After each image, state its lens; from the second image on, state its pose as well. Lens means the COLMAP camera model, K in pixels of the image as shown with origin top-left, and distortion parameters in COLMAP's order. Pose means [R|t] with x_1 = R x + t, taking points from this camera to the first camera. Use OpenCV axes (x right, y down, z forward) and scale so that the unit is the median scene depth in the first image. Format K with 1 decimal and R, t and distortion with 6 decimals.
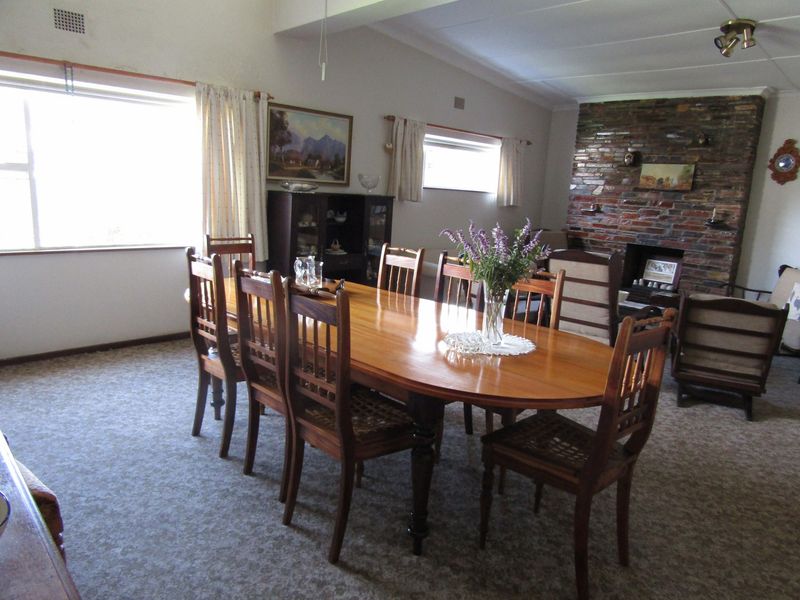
lens RADIAL K [[566.8, 0, 406.0], [0, 566.8, 290.0], [0, 0, 1]] dist [-0.025331, 0.018185]
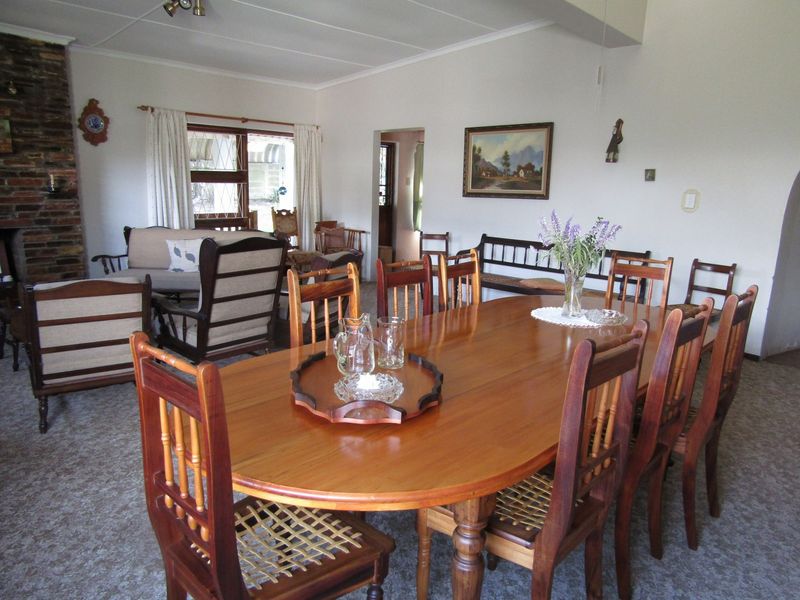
lens RADIAL K [[566.8, 0, 398.1], [0, 566.8, 295.7], [0, 0, 1]] dist [-0.025331, 0.018185]
pose [[-0.065548, -0.262956, 0.962579, -0.350684], [0.155200, 0.950227, 0.270151, -0.115262], [-0.985706, 0.167100, -0.021475, 0.512430]]
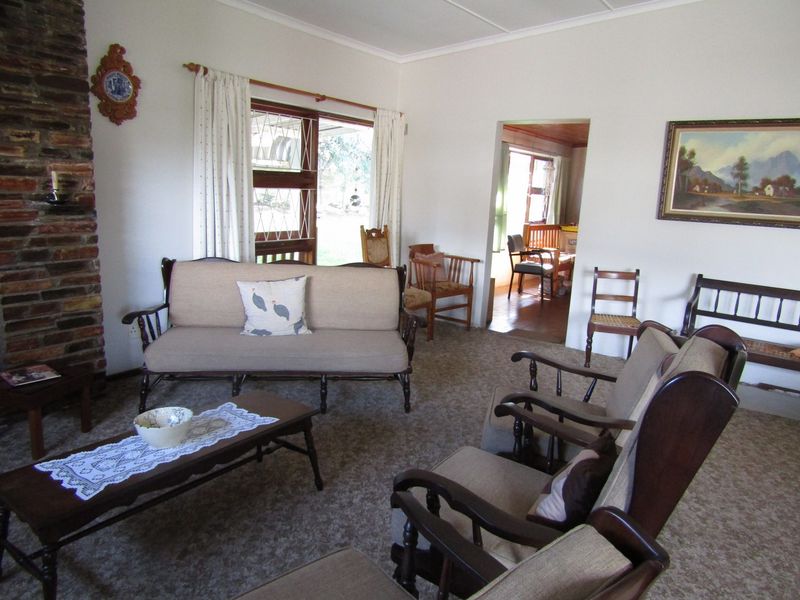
lens RADIAL K [[566.8, 0, 401.5], [0, 566.8, 299.3], [0, 0, 1]] dist [-0.025331, 0.018185]
pose [[-0.190142, -0.267923, 0.944491, 0.013251], [0.117957, 0.948838, 0.292903, -0.142386], [-0.974645, 0.167102, -0.148810, 0.778460]]
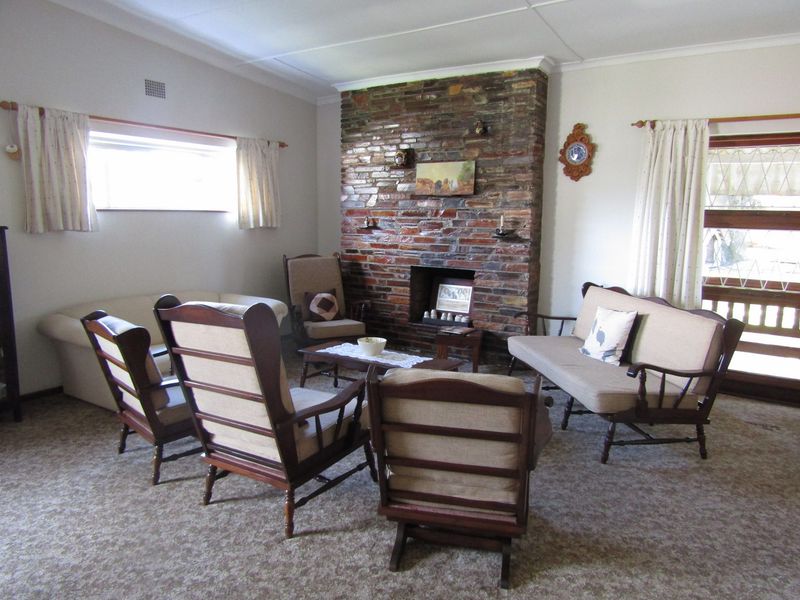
lens RADIAL K [[566.8, 0, 403.5], [0, 566.8, 292.0], [0, 0, 1]] dist [-0.025331, 0.018185]
pose [[0.975583, -0.081471, 0.203962, 0.241171], [0.088087, 0.995834, -0.023558, -0.032541], [-0.201193, 0.040949, 0.978695, 0.260791]]
